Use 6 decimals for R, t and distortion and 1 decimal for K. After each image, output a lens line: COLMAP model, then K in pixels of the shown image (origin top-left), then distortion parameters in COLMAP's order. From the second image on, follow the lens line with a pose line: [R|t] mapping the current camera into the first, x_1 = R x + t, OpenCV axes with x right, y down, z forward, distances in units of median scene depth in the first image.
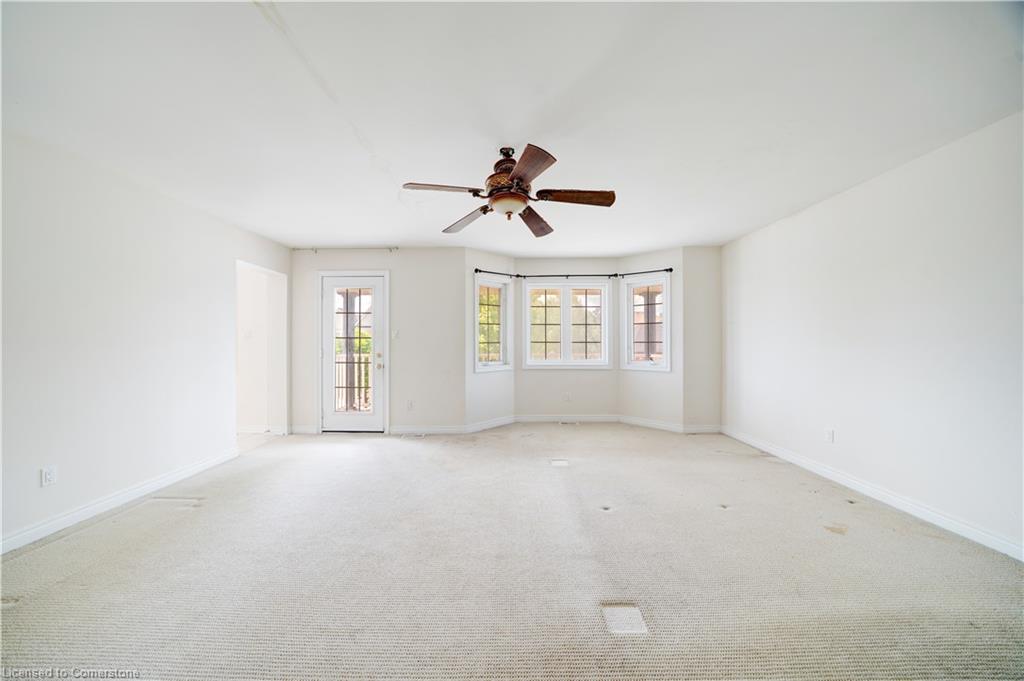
lens RADIAL K [[353.6, 0, 507.6], [0, 353.6, 337.8], [0, 0, 1]] dist [-0.016067, 0.000030]
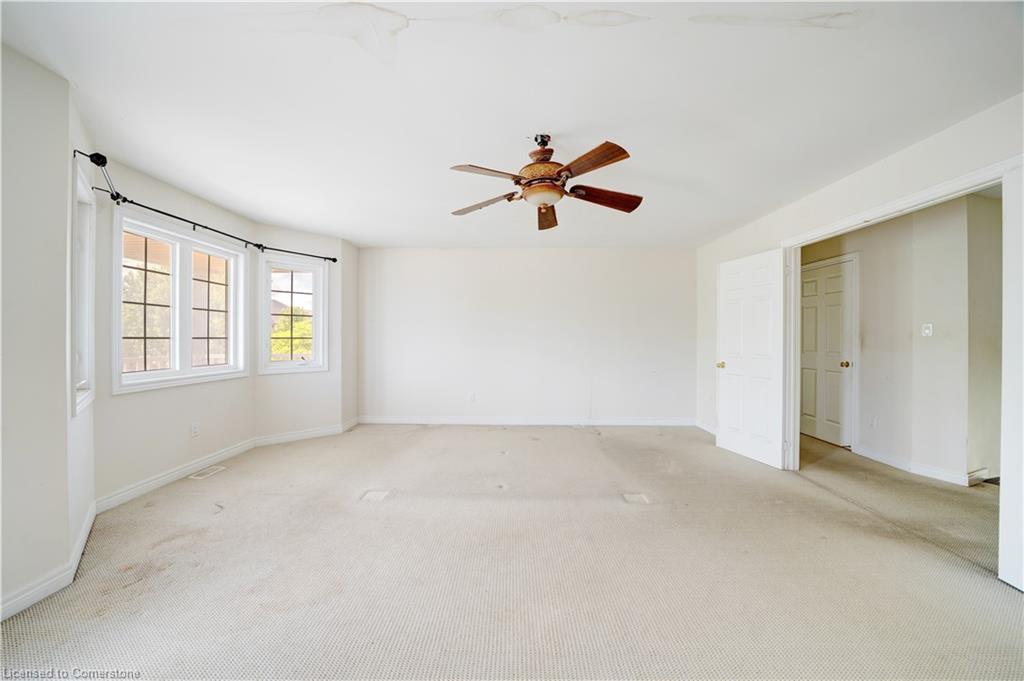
lens RADIAL K [[364.3, 0, 503.6], [0, 364.3, 334.0], [0, 0, 1]] dist [-0.014442, 0.000546]
pose [[0.005894, 0.011952, 0.999911, -0.486380], [-0.016610, 0.999792, -0.011852, 0.005124], [-0.999845, -0.016539, 0.006091, 0.540981]]
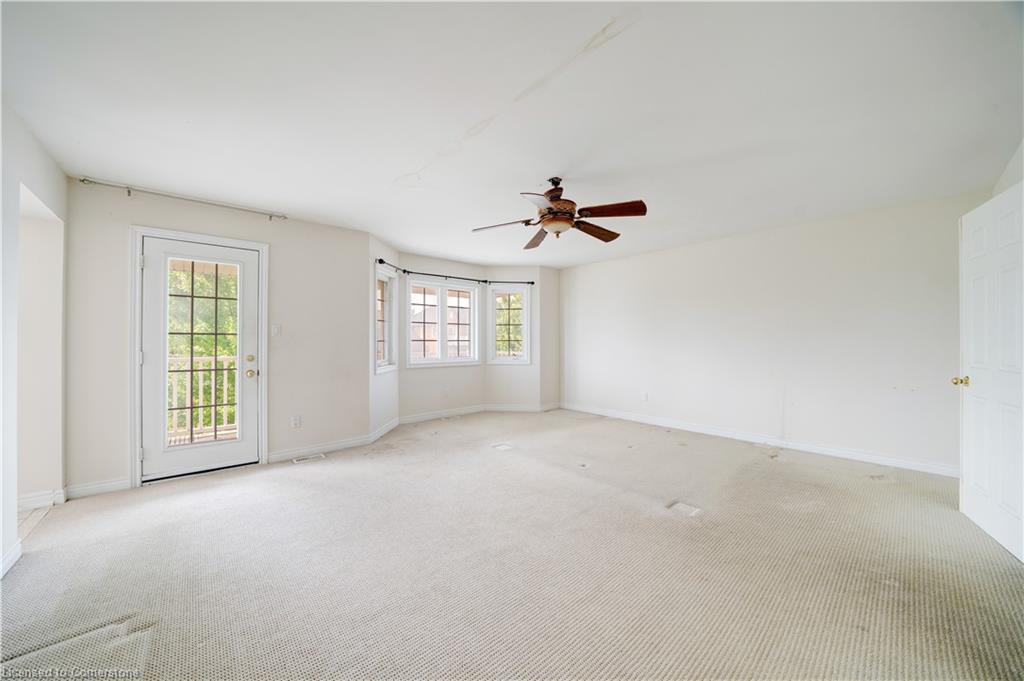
lens RADIAL K [[364.3, 0, 503.6], [0, 364.3, 334.0], [0, 0, 1]] dist [-0.014442, 0.000546]
pose [[0.750256, 0.012739, 0.661024, -0.467746], [-0.008430, 0.999917, -0.009703, 0.002733], [-0.661093, 0.001707, 0.750302, 0.093561]]
